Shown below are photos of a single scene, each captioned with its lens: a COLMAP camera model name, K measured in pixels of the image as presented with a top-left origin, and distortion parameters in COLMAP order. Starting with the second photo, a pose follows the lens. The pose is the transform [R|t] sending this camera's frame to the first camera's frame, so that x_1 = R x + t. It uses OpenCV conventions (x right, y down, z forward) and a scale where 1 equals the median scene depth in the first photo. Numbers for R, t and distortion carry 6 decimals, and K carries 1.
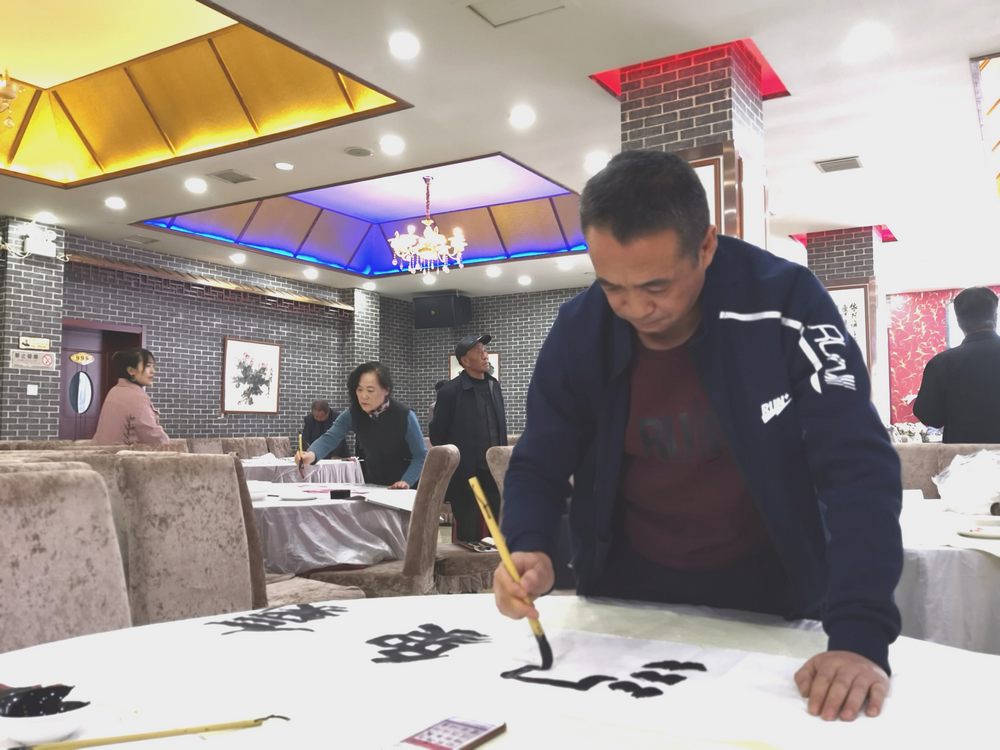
lens RADIAL K [[840.0, 0, 500.0], [0, 840.0, 375.0], [0, 0, 1]] dist [-0.007693, -0.012968]
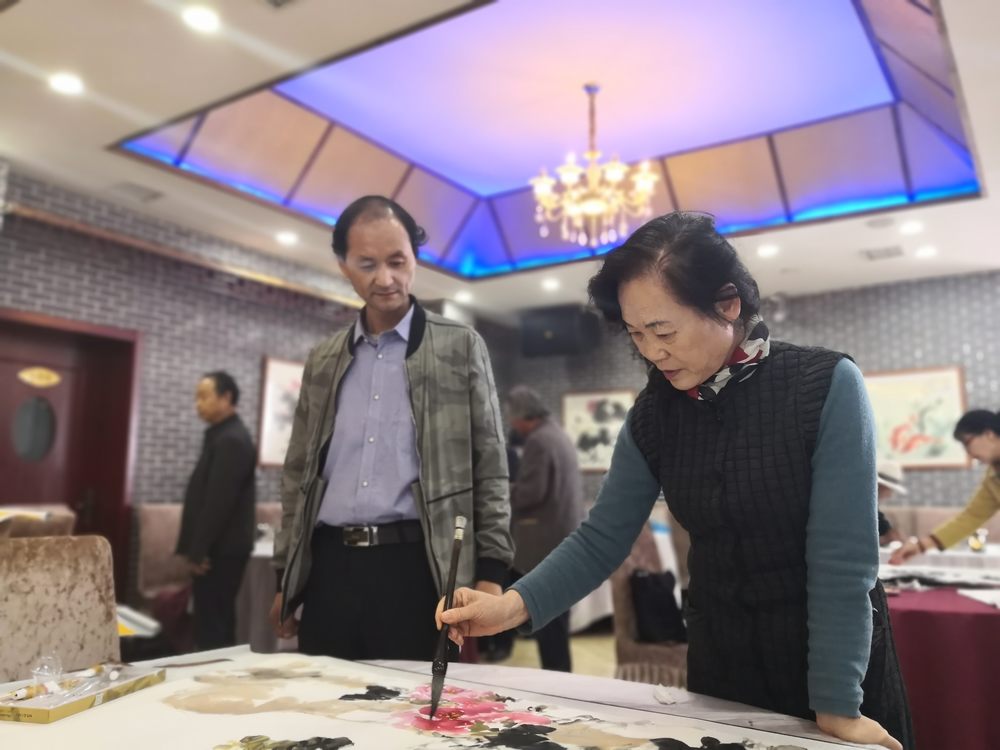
lens RADIAL K [[840.0, 0, 500.0], [0, 840.0, 375.0], [0, 0, 1]] dist [-0.007693, -0.012968]
pose [[0.998712, -0.001472, -0.050722, -0.109801], [-0.002698, 0.996625, -0.082043, 0.025254], [0.050671, 0.082074, 0.995337, 0.354454]]
